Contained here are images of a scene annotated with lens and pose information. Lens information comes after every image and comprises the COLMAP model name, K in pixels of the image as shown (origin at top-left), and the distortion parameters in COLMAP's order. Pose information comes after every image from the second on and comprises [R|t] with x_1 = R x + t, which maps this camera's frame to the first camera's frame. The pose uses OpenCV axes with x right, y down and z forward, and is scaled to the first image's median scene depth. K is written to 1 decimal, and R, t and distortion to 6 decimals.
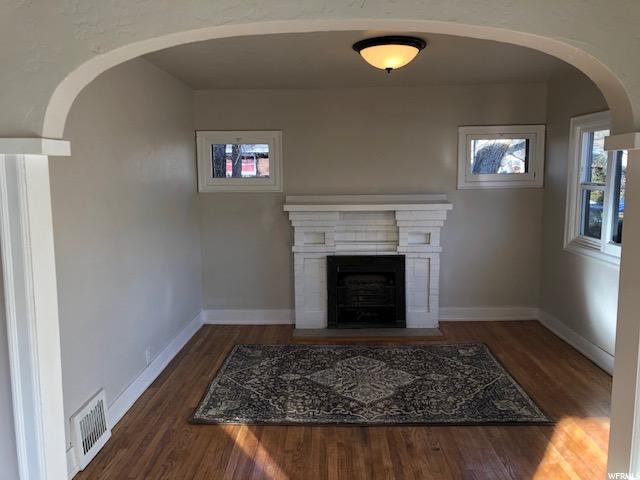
lens RADIAL K [[533.7, 0, 320.0], [0, 533.7, 240.0], [0, 0, 1]] dist [0.055890, -0.002033]
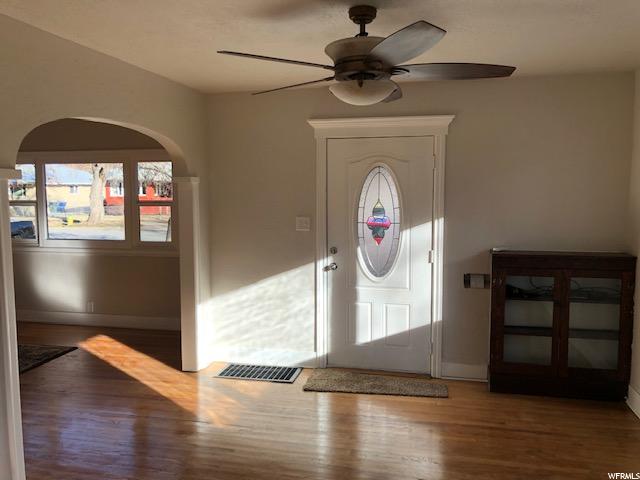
lens RADIAL K [[533.7, 0, 320.0], [0, 533.7, 240.0], [0, 0, 1]] dist [0.055890, -0.002033]
pose [[0.198334, -0.079268, 0.976924, -1.769497], [0.128446, 0.990230, 0.054271, 0.047496], [-0.971682, 0.114718, 0.206578, -0.142080]]
